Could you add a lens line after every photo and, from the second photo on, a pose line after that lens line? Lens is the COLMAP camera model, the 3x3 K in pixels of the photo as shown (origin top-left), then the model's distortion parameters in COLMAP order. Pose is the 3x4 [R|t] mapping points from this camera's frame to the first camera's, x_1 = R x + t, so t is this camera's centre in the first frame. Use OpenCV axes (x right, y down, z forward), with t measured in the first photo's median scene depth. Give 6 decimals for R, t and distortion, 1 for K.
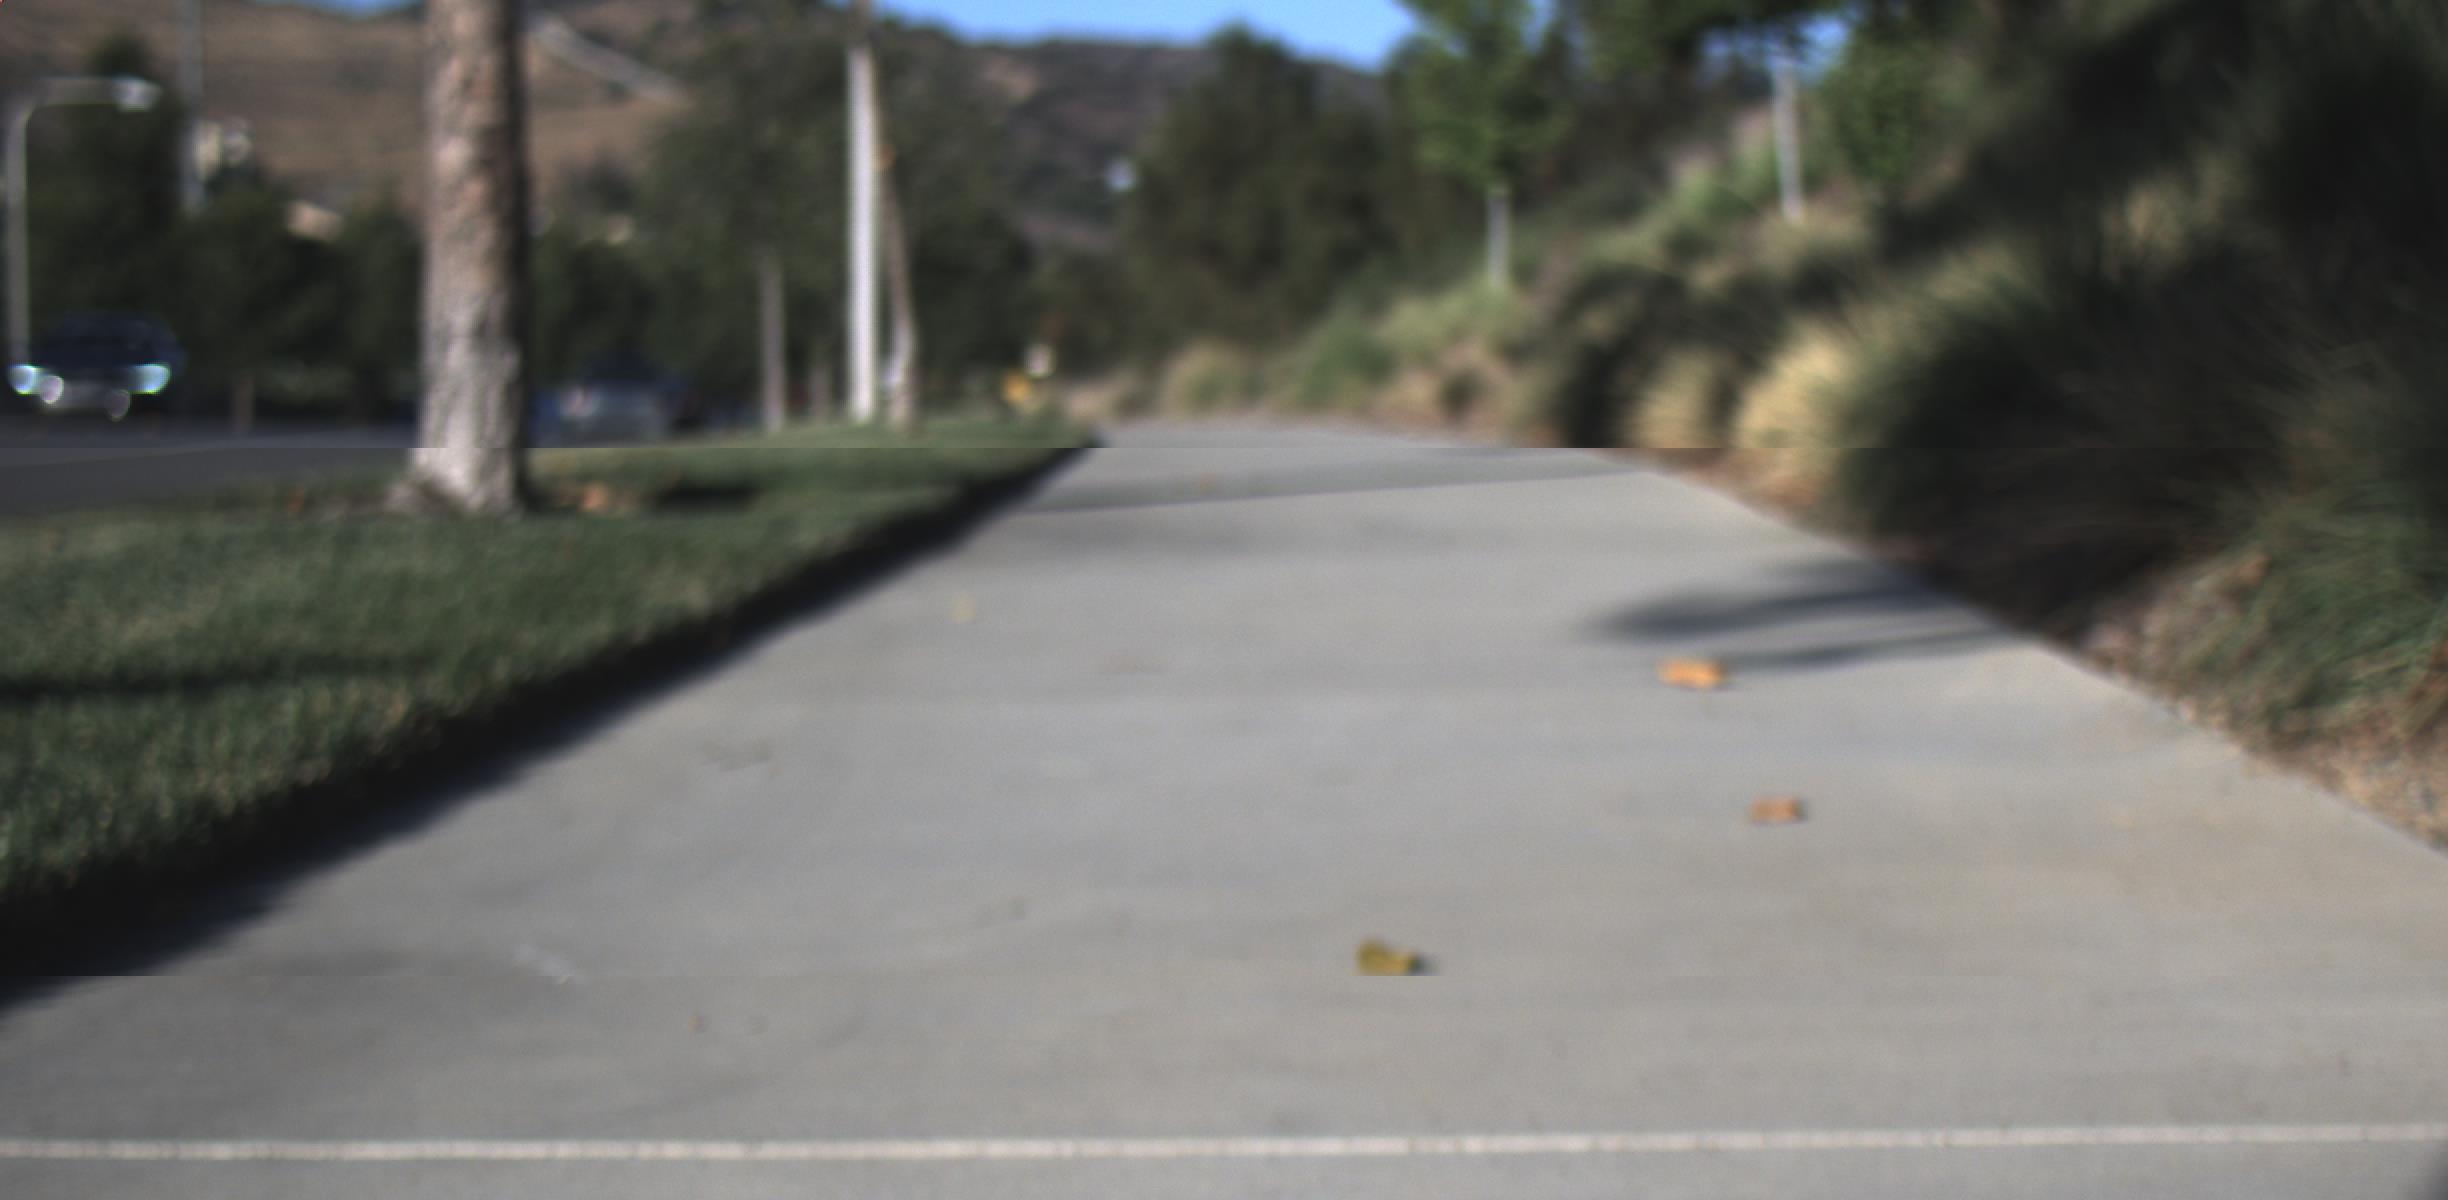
lens RADIAL K [[3208.1, 0, 1251.7], [0, 3208.1, 600.2], [0, 0, 1]] dist [0.003149, 0.025866]
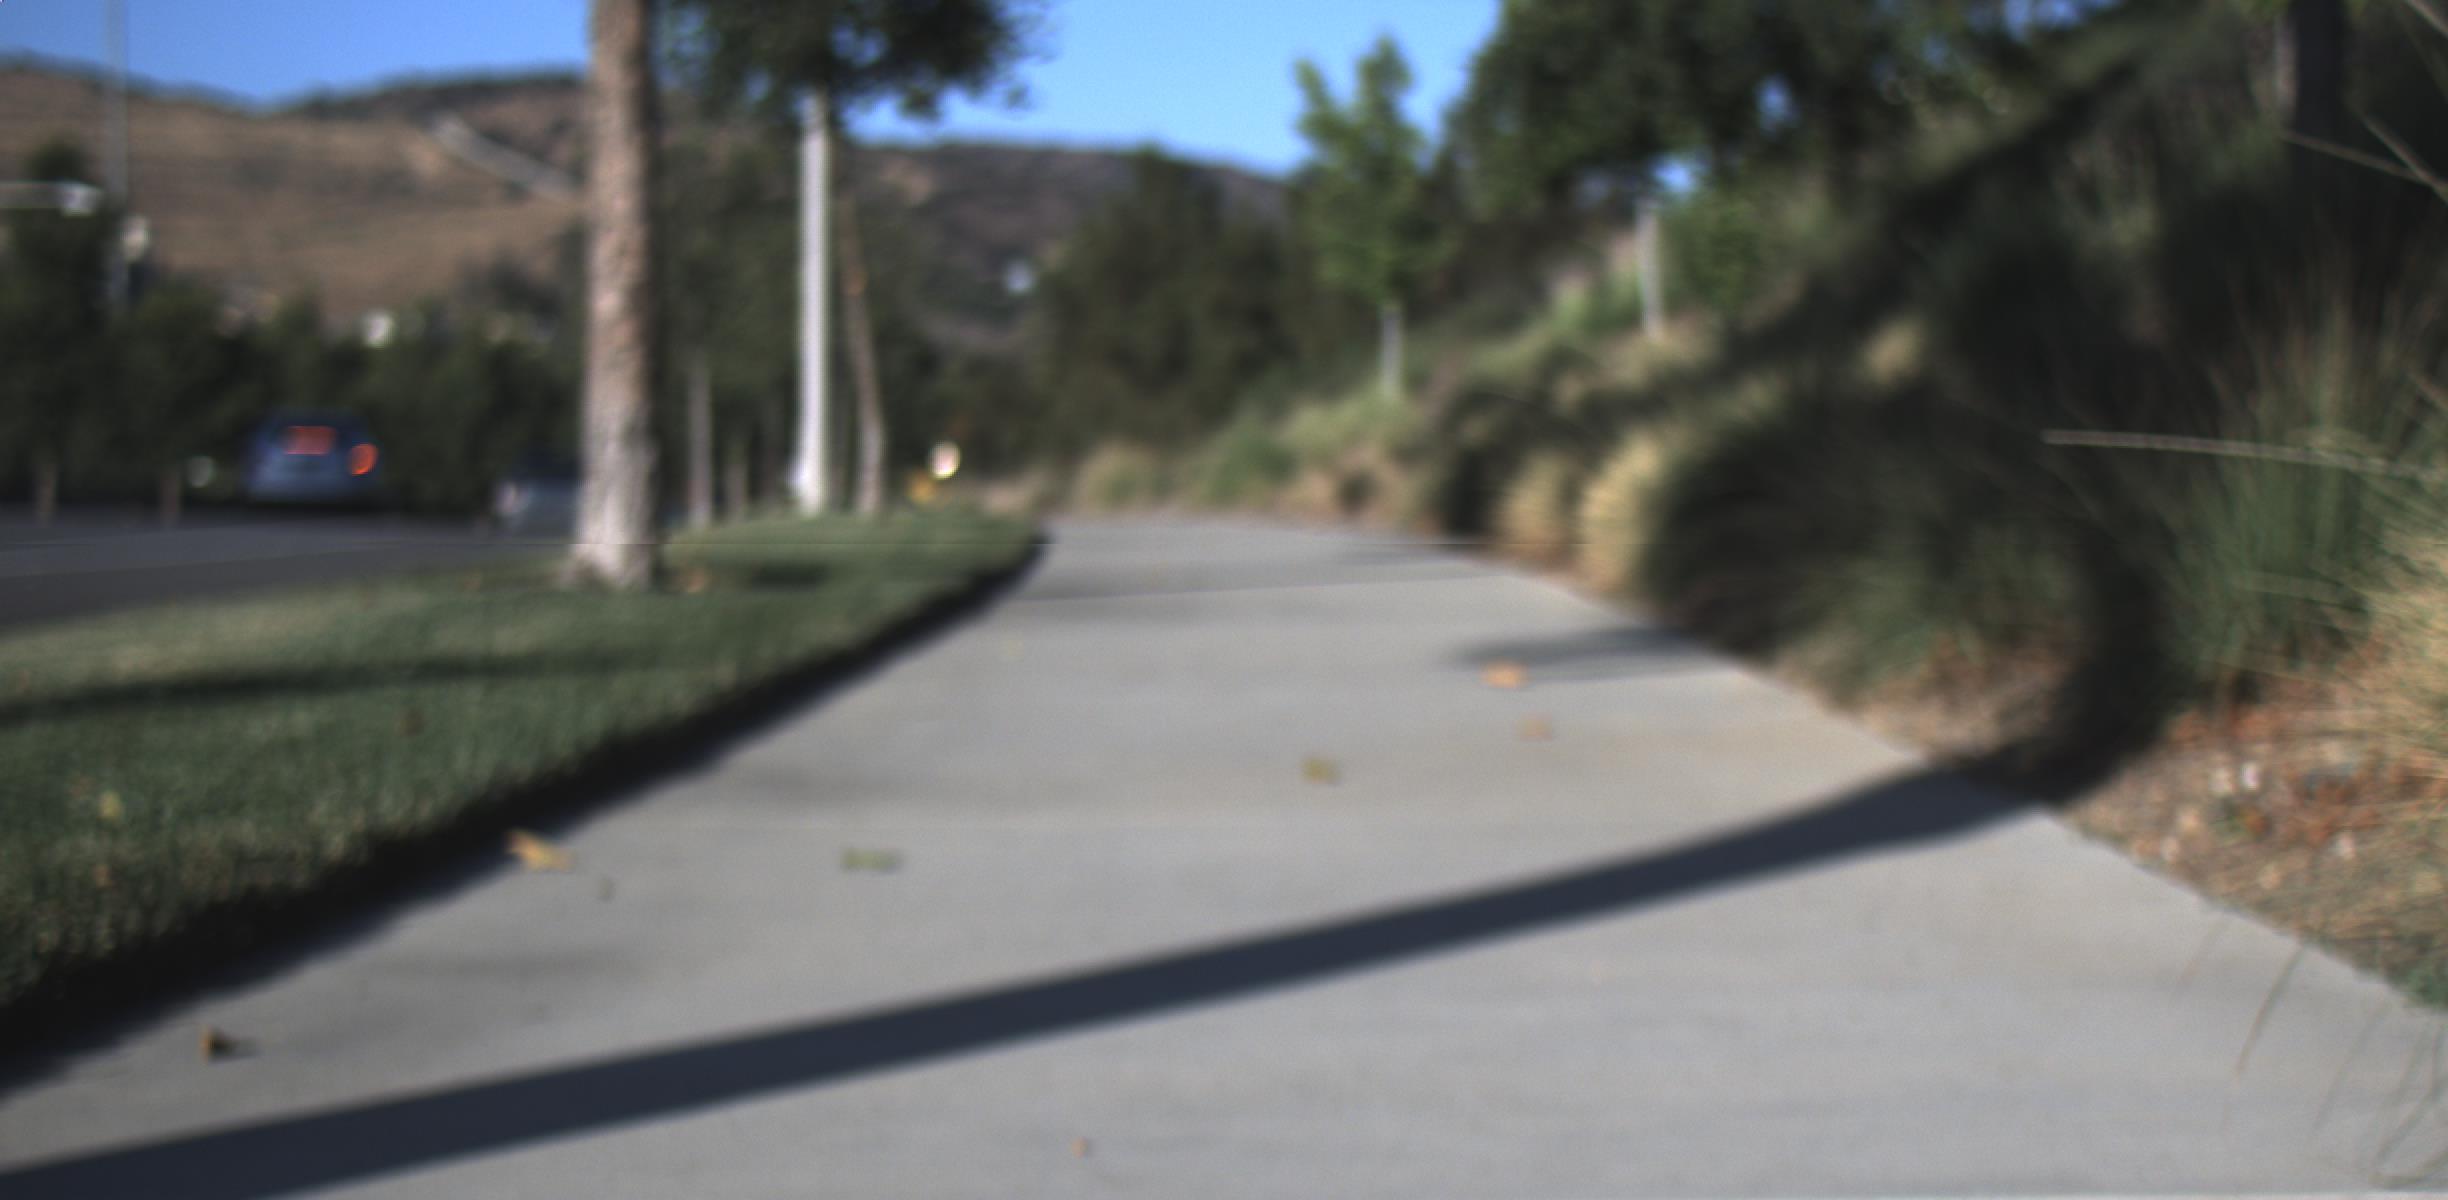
lens RADIAL K [[3741.2, 0, 1224.0], [0, 3741.2, 600.0], [0, 0, 1]] dist [-0.002142, -0.007835]
pose [[0.999553, 0.004439, 0.029576, -0.016194], [-0.003304, 0.999260, -0.038326, 0.019643], [-0.029724, 0.038211, 0.998828, -0.249731]]
